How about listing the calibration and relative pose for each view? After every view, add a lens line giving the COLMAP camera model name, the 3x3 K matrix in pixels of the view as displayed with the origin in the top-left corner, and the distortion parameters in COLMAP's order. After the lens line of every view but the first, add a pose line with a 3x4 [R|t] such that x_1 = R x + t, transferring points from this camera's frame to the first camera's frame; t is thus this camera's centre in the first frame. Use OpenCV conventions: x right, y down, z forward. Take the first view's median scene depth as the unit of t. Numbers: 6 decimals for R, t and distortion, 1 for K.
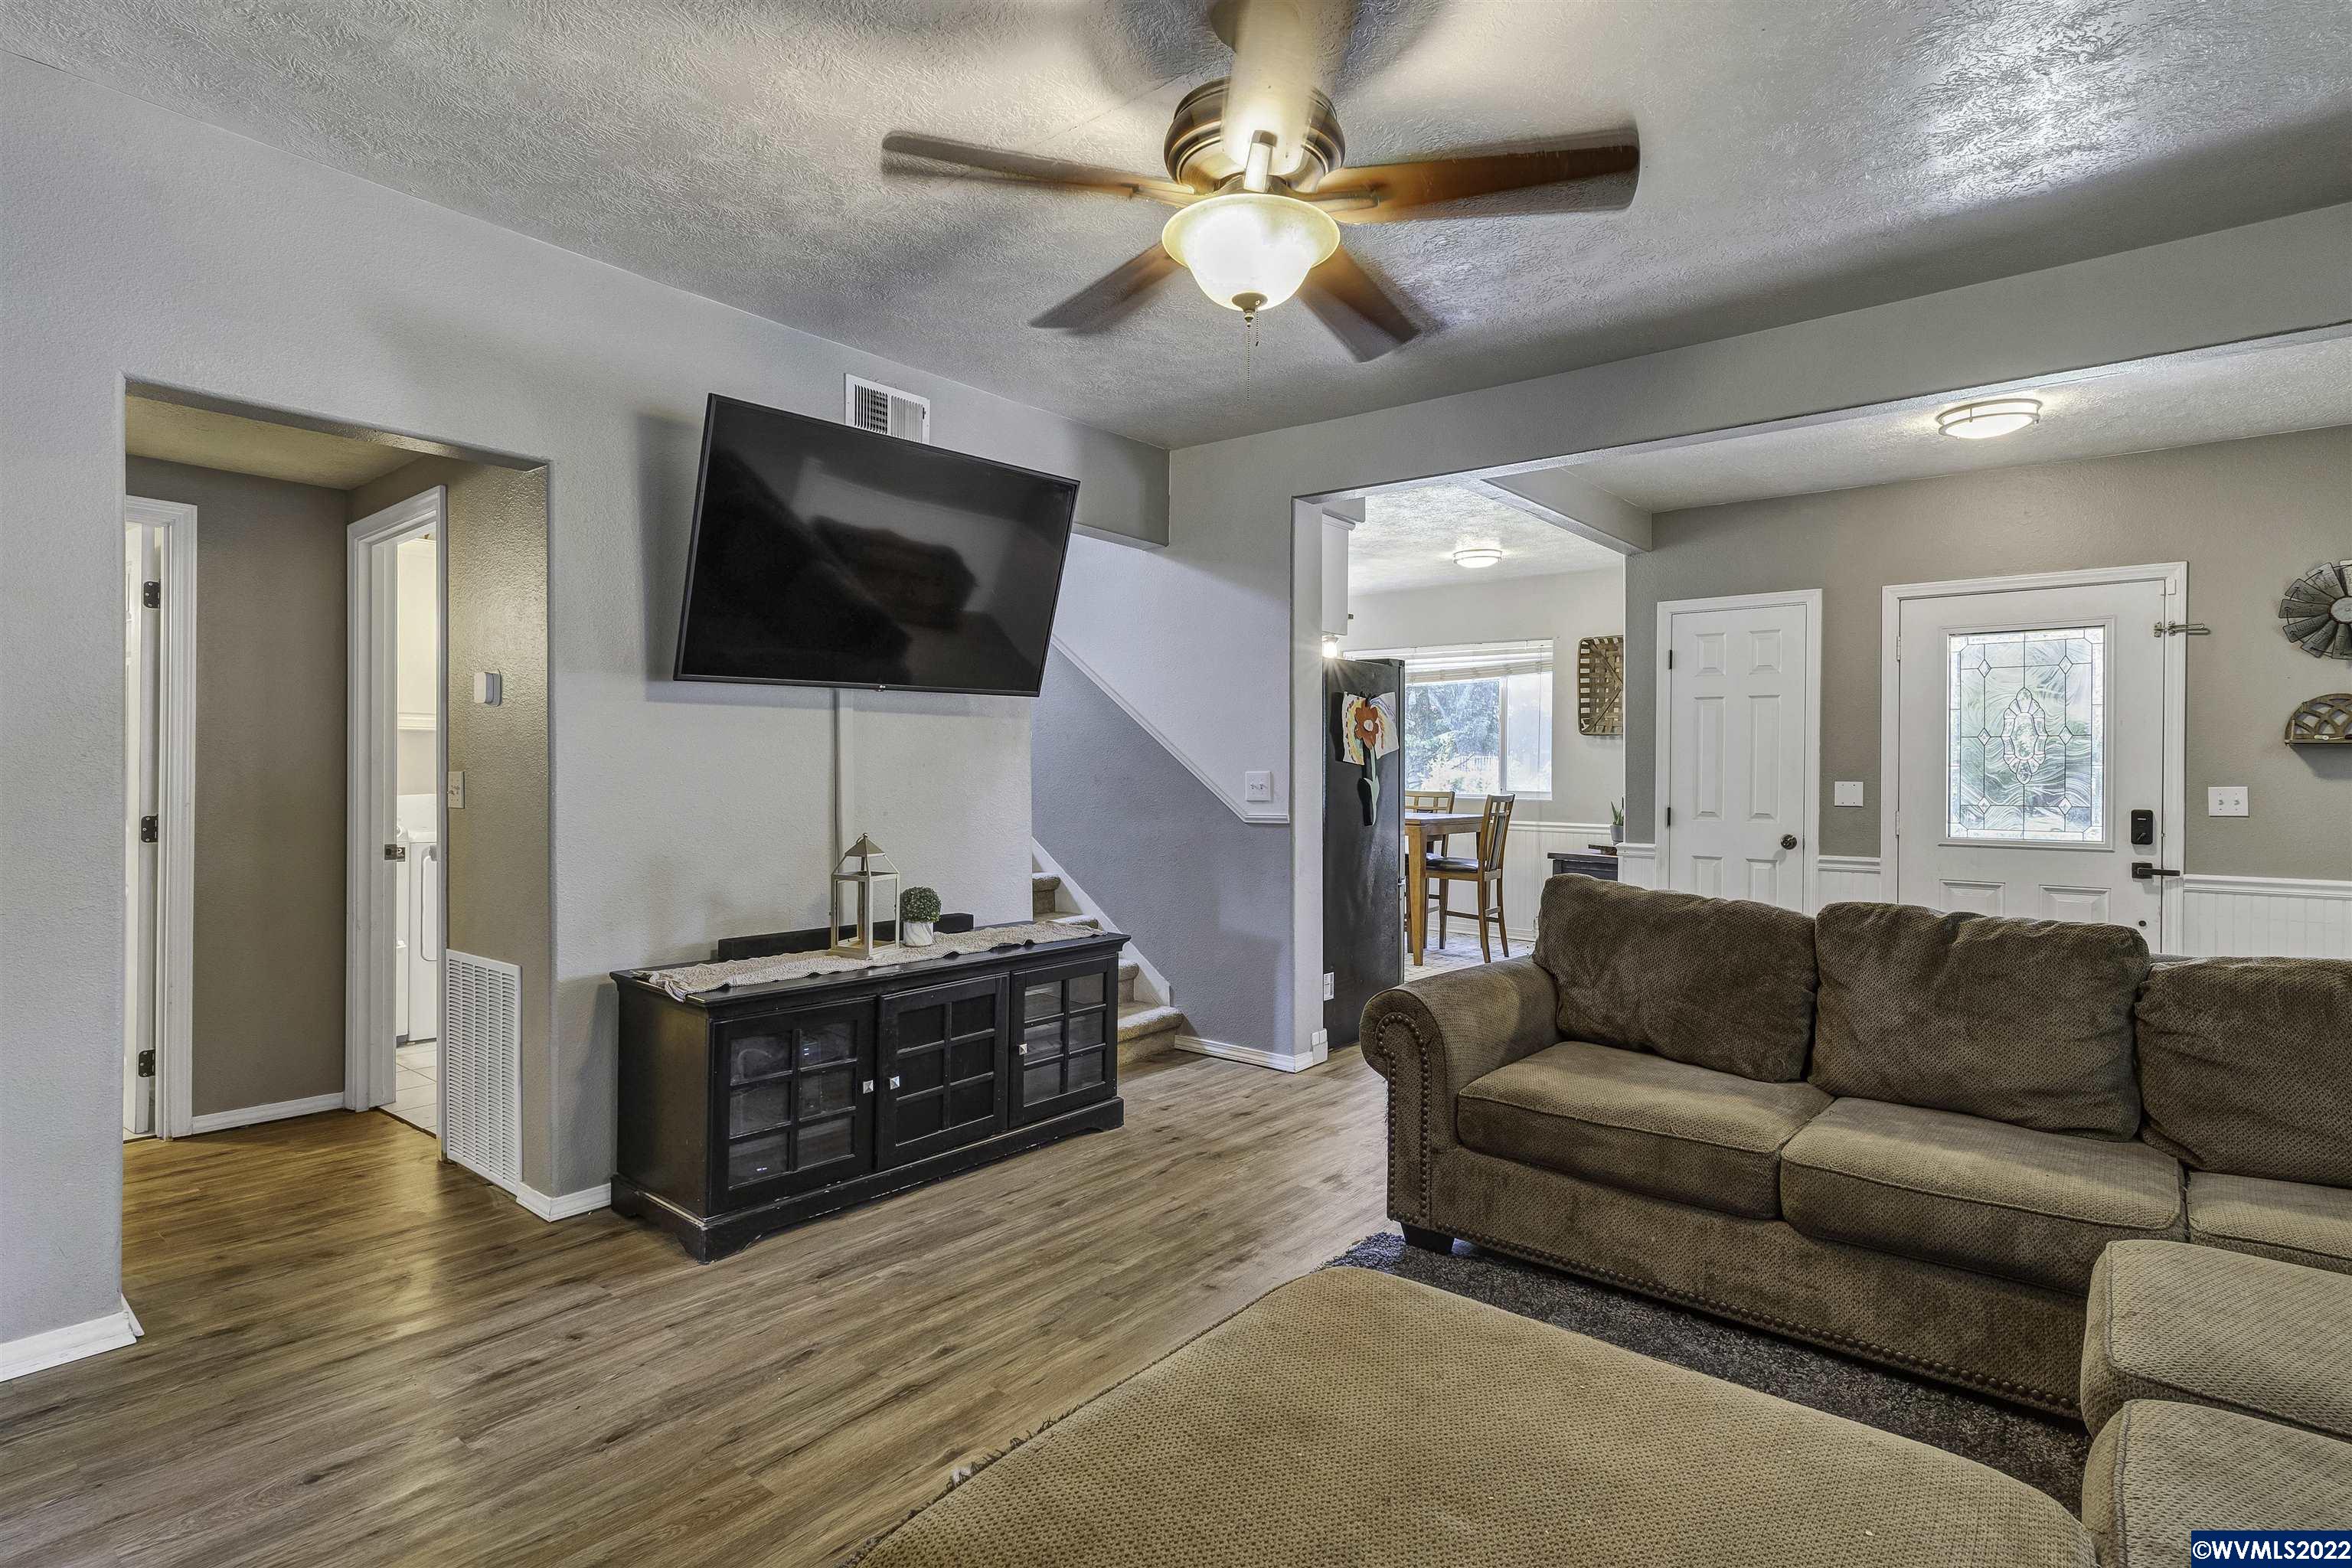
lens RADIAL K [[1160.4, 0, 1172.2], [0, 1160.4, 779.7], [0, 0, 1]] dist [0.000806, 0.001213]
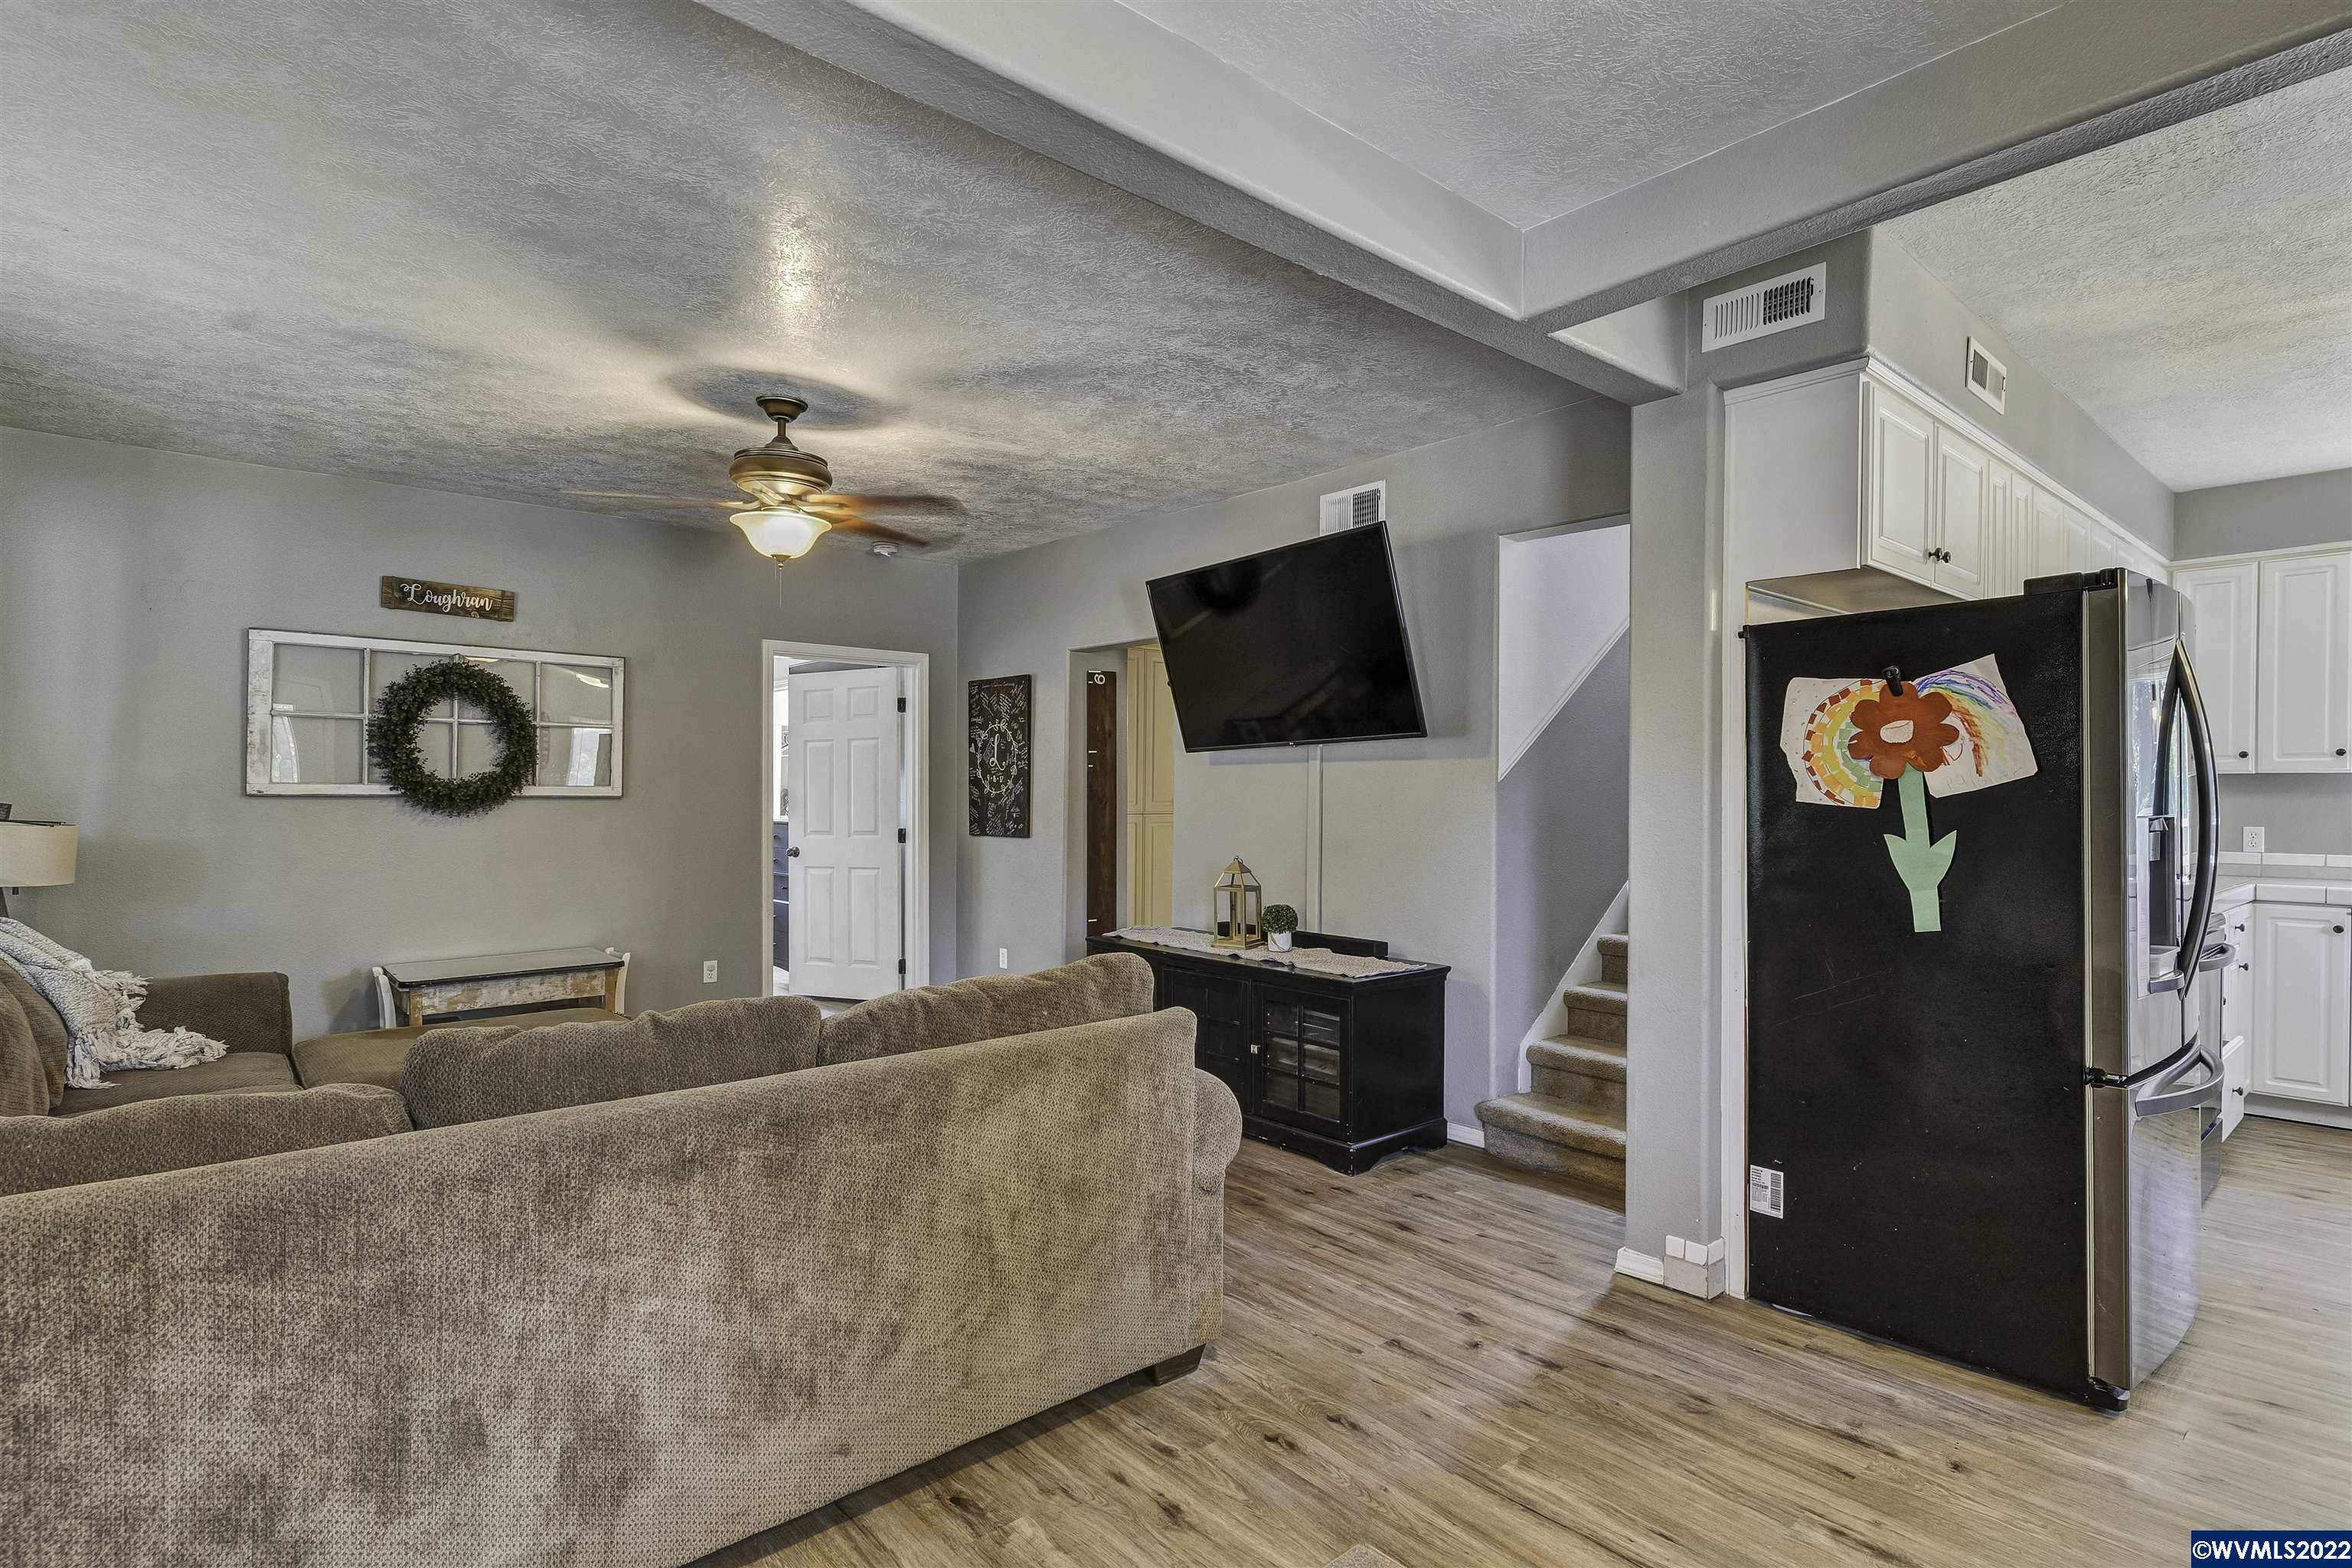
lens RADIAL K [[1160.4, 0, 1180.7], [0, 1160.4, 781.5], [0, 0, 1]] dist [0.000806, 0.001213]
pose [[-0.149404, -0.014839, -0.988665, 0.826102], [-0.012531, 0.999835, -0.013113, -0.016281], [0.988697, 0.010430, -0.149566, 0.873056]]
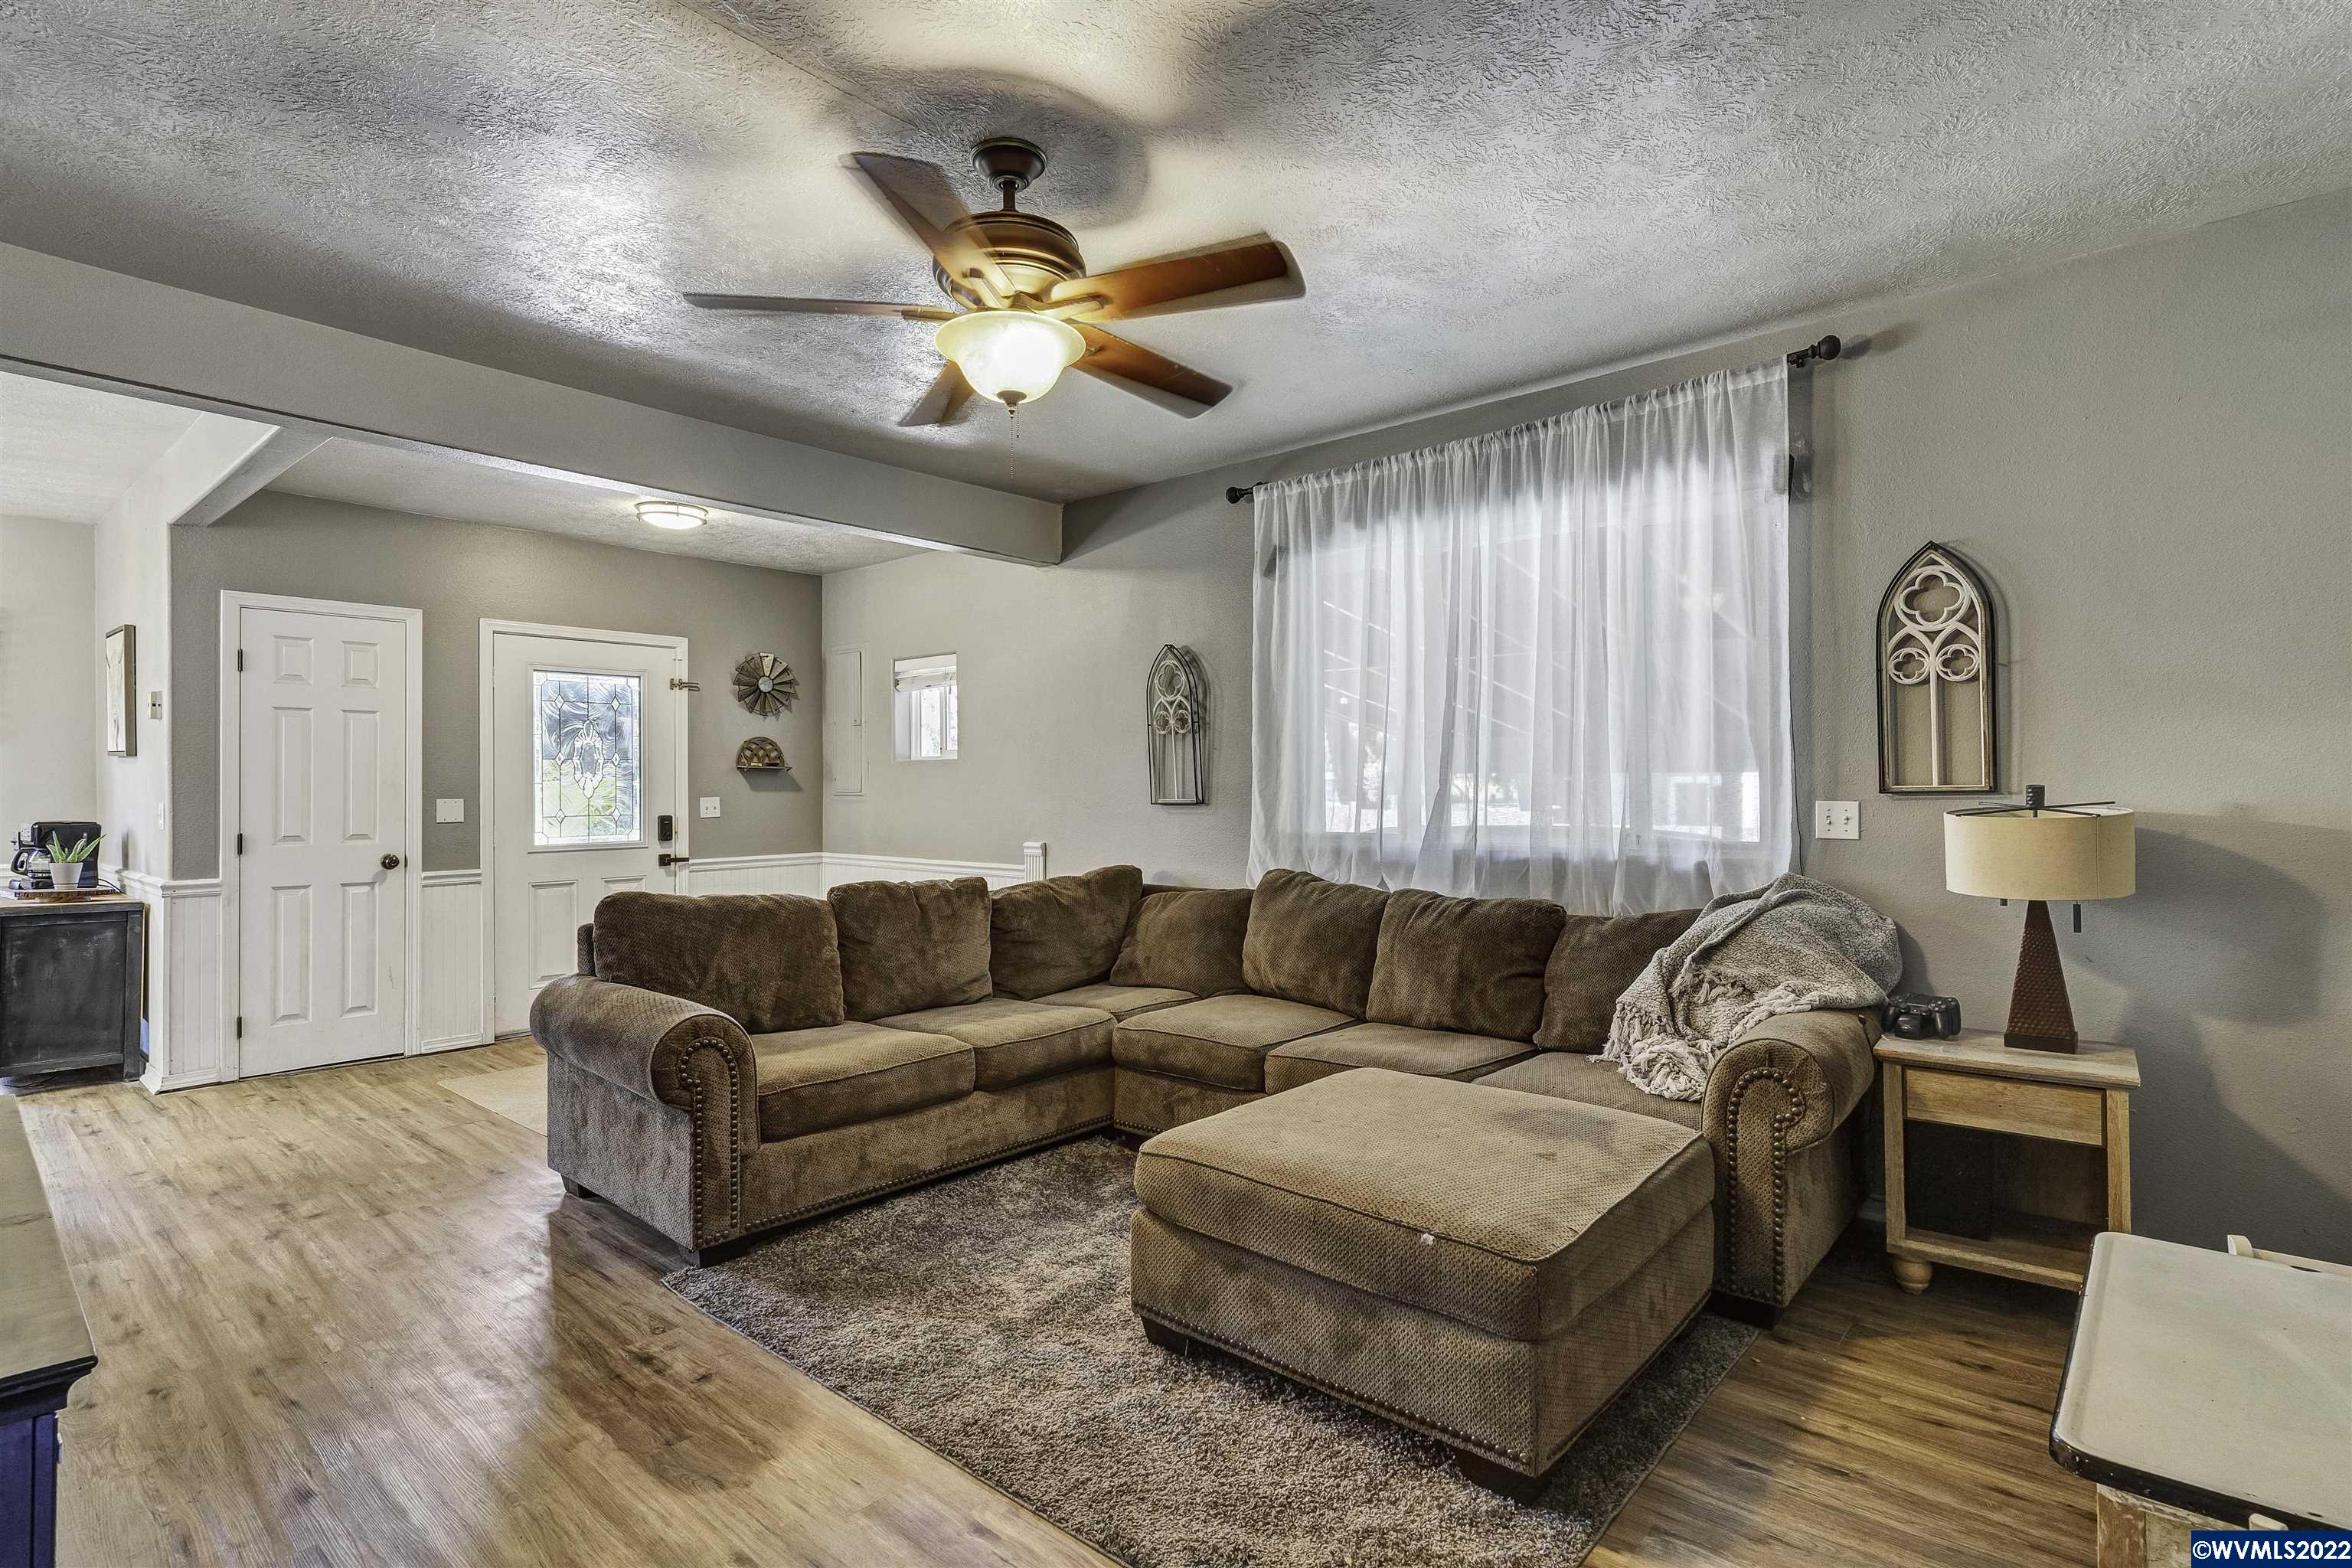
lens RADIAL K [[1160.4, 0, 1165.6], [0, 1160.4, 783.0], [0, 0, 1]] dist [0.000806, 0.001213]
pose [[0.035617, -0.005591, 0.999350, -0.504611], [0.012416, 0.999910, 0.005152, -0.011737], [-0.999288, 0.012224, 0.035684, 0.364079]]
